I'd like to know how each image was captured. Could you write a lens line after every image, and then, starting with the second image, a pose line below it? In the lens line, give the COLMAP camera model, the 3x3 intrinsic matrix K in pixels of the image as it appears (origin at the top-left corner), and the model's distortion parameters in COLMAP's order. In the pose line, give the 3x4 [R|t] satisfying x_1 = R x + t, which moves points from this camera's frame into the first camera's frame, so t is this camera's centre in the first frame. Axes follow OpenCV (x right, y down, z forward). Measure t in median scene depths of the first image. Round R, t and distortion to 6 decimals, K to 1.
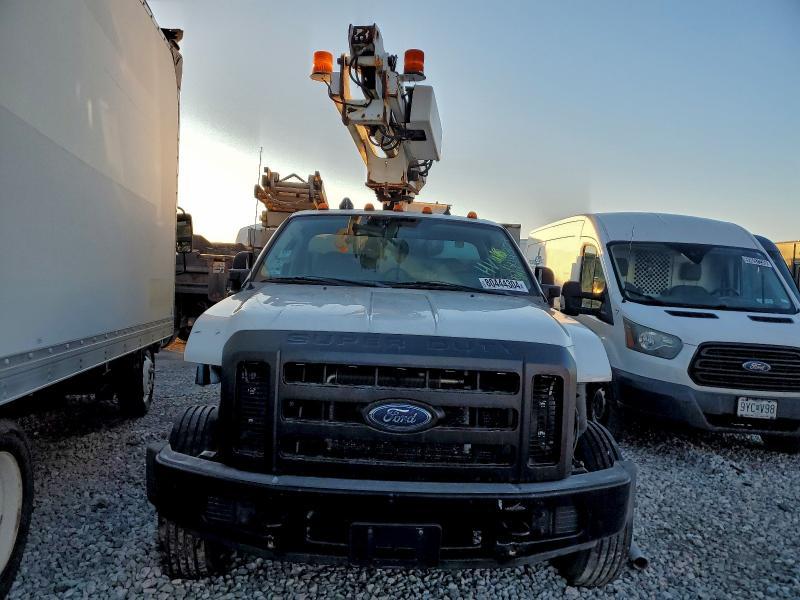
lens RADIAL K [[621.7, 0, 400.0], [0, 621.7, 300.0], [0, 0, 1]] dist [0.028124, -0.009878]
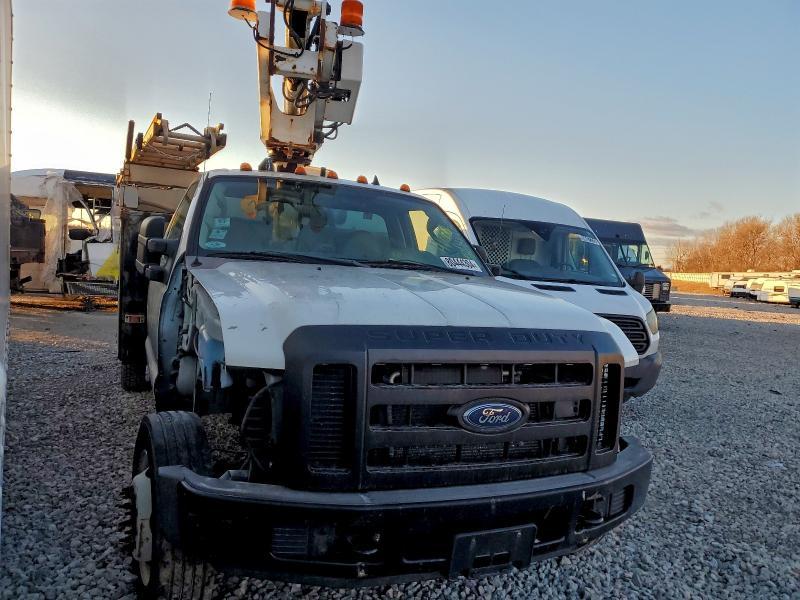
lens RADIAL K [[621.7, 0, 400.0], [0, 621.7, 300.0], [0, 0, 1]] dist [0.028124, -0.009878]
pose [[0.927406, -0.006989, 0.373991, -0.299458], [-0.016402, 0.998104, 0.059325, -0.024814], [-0.373697, -0.061153, 0.925533, 0.124393]]
